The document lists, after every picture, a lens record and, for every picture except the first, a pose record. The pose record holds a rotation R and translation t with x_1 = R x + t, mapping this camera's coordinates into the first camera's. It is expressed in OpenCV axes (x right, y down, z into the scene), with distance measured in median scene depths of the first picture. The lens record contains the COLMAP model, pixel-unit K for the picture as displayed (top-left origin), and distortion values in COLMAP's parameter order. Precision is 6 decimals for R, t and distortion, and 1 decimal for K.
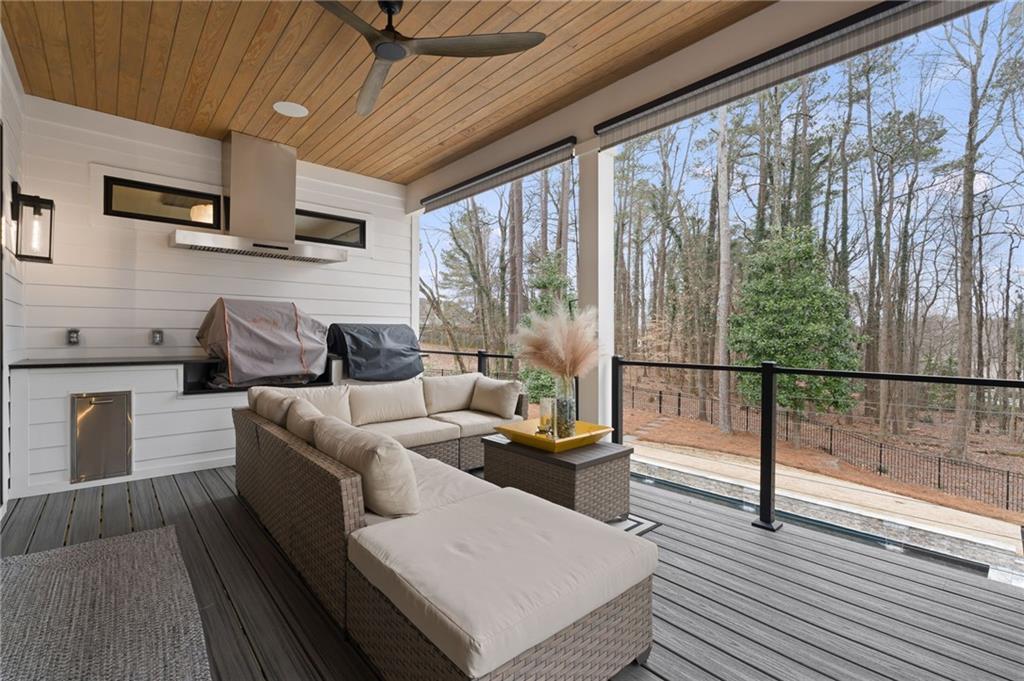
lens RADIAL K [[461.3, 0, 512.0], [0, 461.3, 340.5], [0, 0, 1]] dist [0.001047, -0.000035]
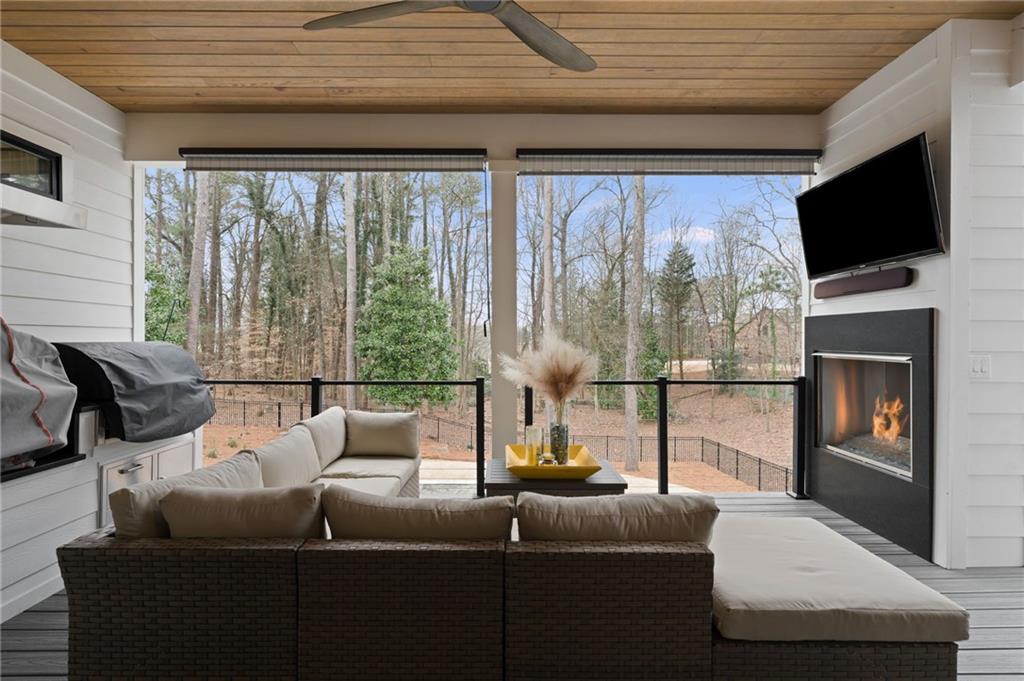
lens RADIAL K [[472.5, 0, 511.8], [0, 472.5, 344.0], [0, 0, 1]] dist [-0.000501, 0.000125]
pose [[0.657068, -0.009523, 0.753771, -0.229150], [0.010075, 0.999942, 0.003851, -0.016675], [-0.753764, 0.005064, 0.657126, 0.126543]]
